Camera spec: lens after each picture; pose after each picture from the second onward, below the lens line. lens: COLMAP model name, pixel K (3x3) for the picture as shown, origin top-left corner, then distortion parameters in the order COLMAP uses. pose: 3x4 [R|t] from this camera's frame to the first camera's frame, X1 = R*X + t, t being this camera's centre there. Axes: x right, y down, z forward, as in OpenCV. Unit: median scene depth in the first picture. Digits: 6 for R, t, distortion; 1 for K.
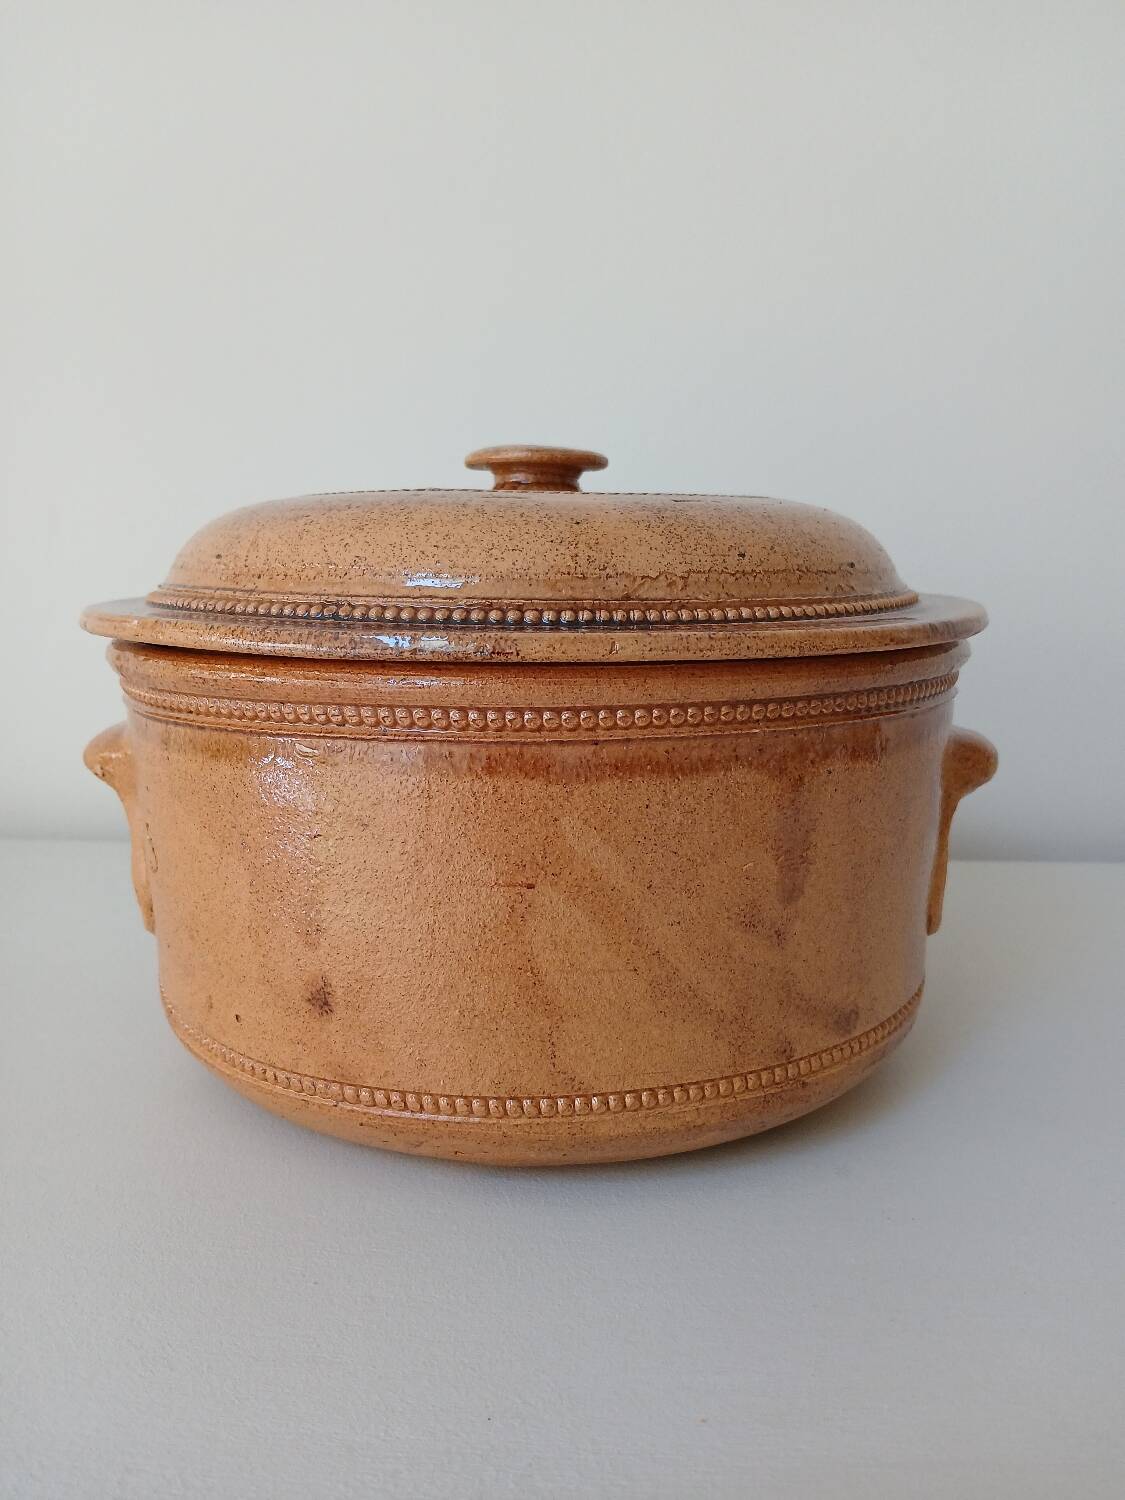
lens RADIAL K [[1188.0, 0, 562.5], [0, 1188.0, 750.0], [0, 0, 1]] dist [0.159038, -0.531523]
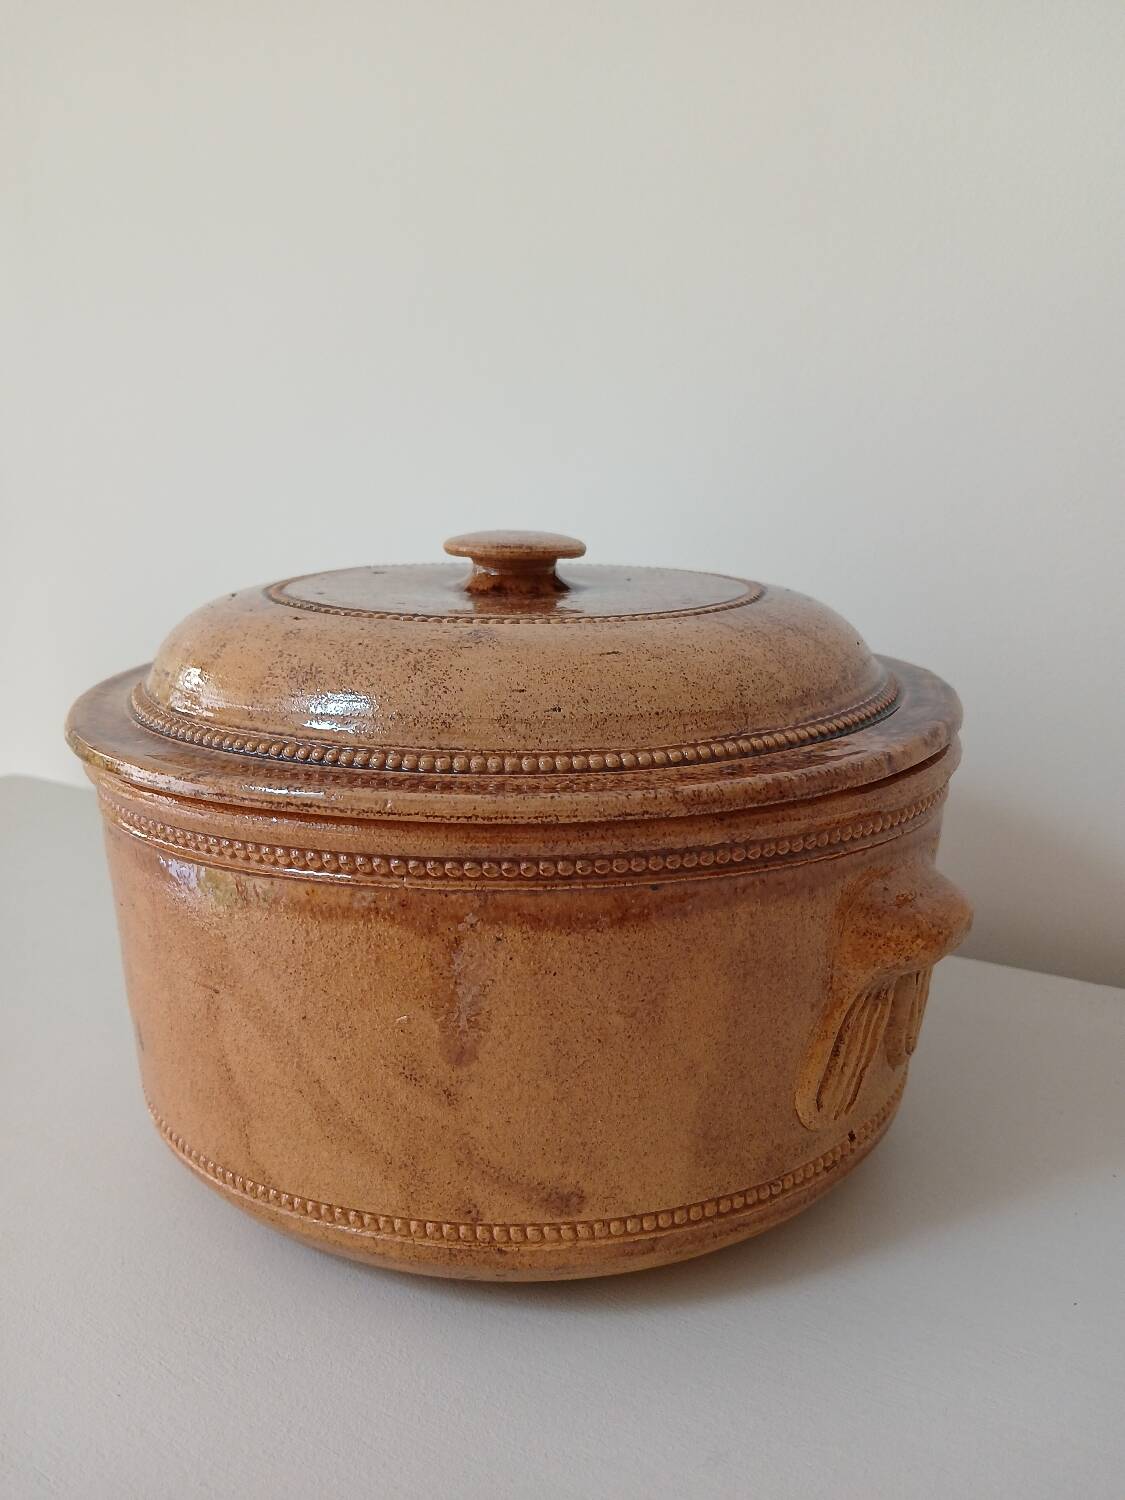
lens RADIAL K [[1188.0, 0, 562.5], [0, 1188.0, 750.0], [0, 0, 1]] dist [0.159038, -0.531523]
pose [[0.815602, 0.122326, -0.565535, 0.785263], [-0.091427, 0.992364, 0.082795, -0.212523], [0.571344, -0.015823, 0.820558, 0.275918]]
